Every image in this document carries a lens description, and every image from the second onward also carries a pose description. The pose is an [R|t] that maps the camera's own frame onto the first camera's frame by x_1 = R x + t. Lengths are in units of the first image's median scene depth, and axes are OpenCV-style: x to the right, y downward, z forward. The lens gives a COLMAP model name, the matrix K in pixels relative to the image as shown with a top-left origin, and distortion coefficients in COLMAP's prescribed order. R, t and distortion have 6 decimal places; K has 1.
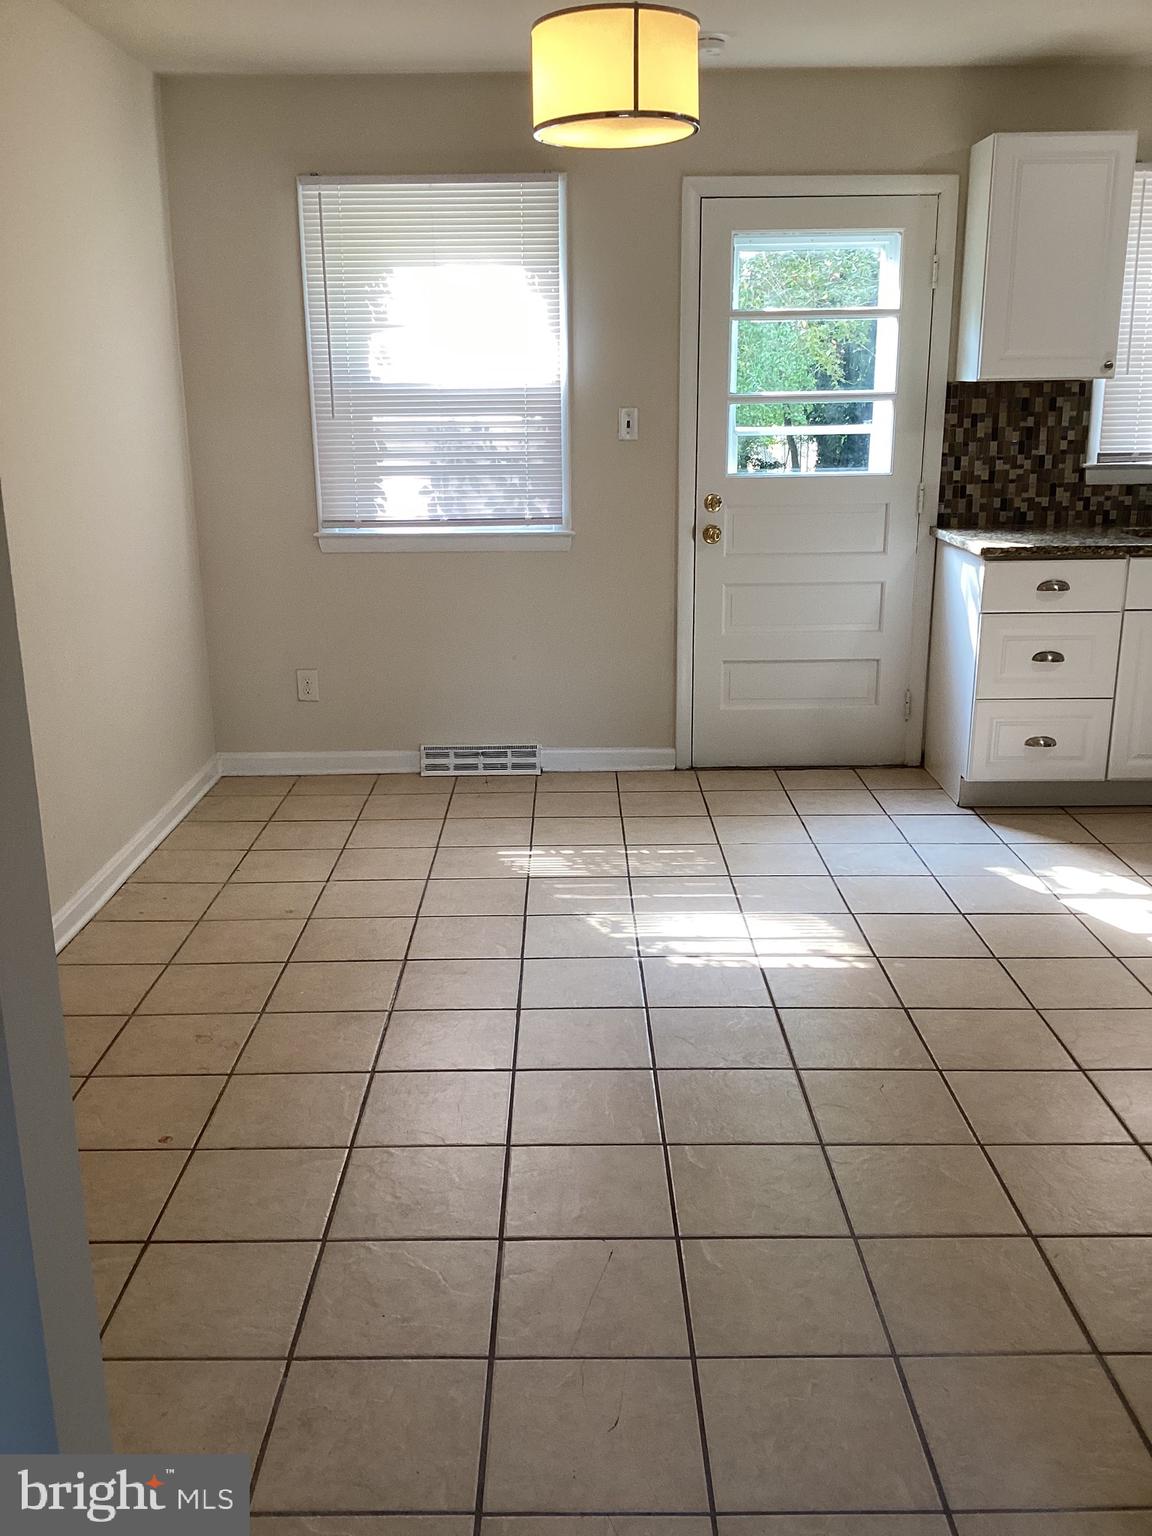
lens RADIAL K [[1385.0, 0, 553.1], [0, 1385.0, 770.7], [0, 0, 1]] dist [0.085076, -0.140384]
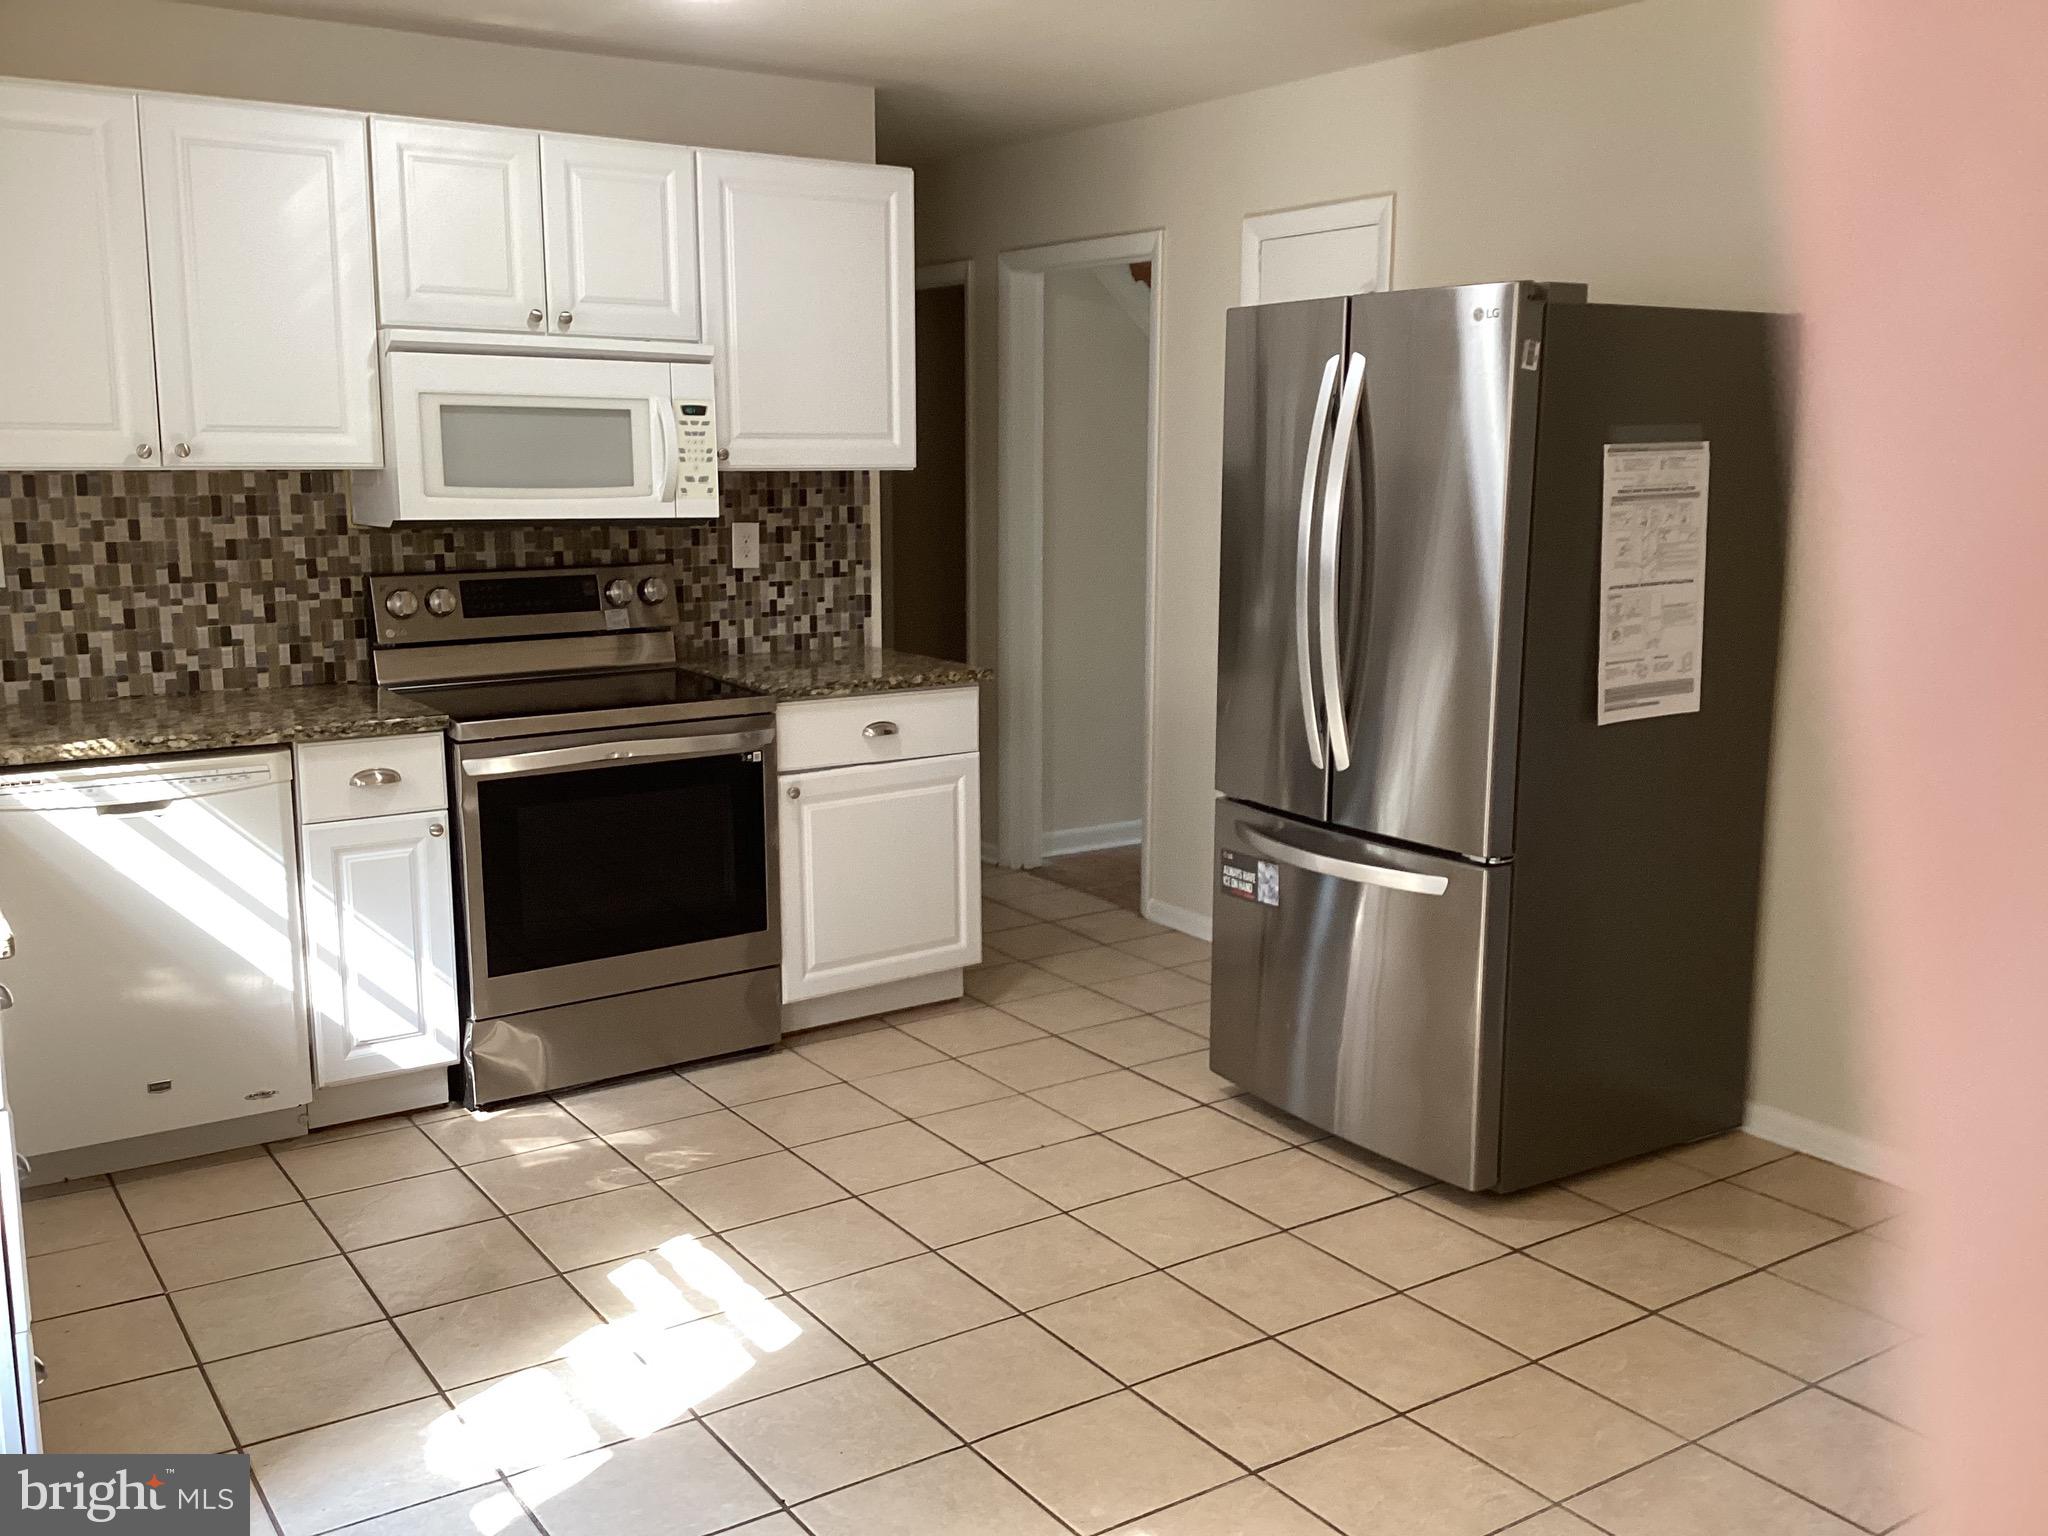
lens RADIAL K [[1846.6, 0, 1038.5], [0, 1846.6, 768.6], [0, 0, 1]] dist [0.085076, -0.140384]
pose [[-0.575373, -0.130209, 0.807460, -0.209394], [0.220314, 0.926081, 0.306327, -0.258790], [-0.787660, 0.354147, -0.504155, 0.909305]]
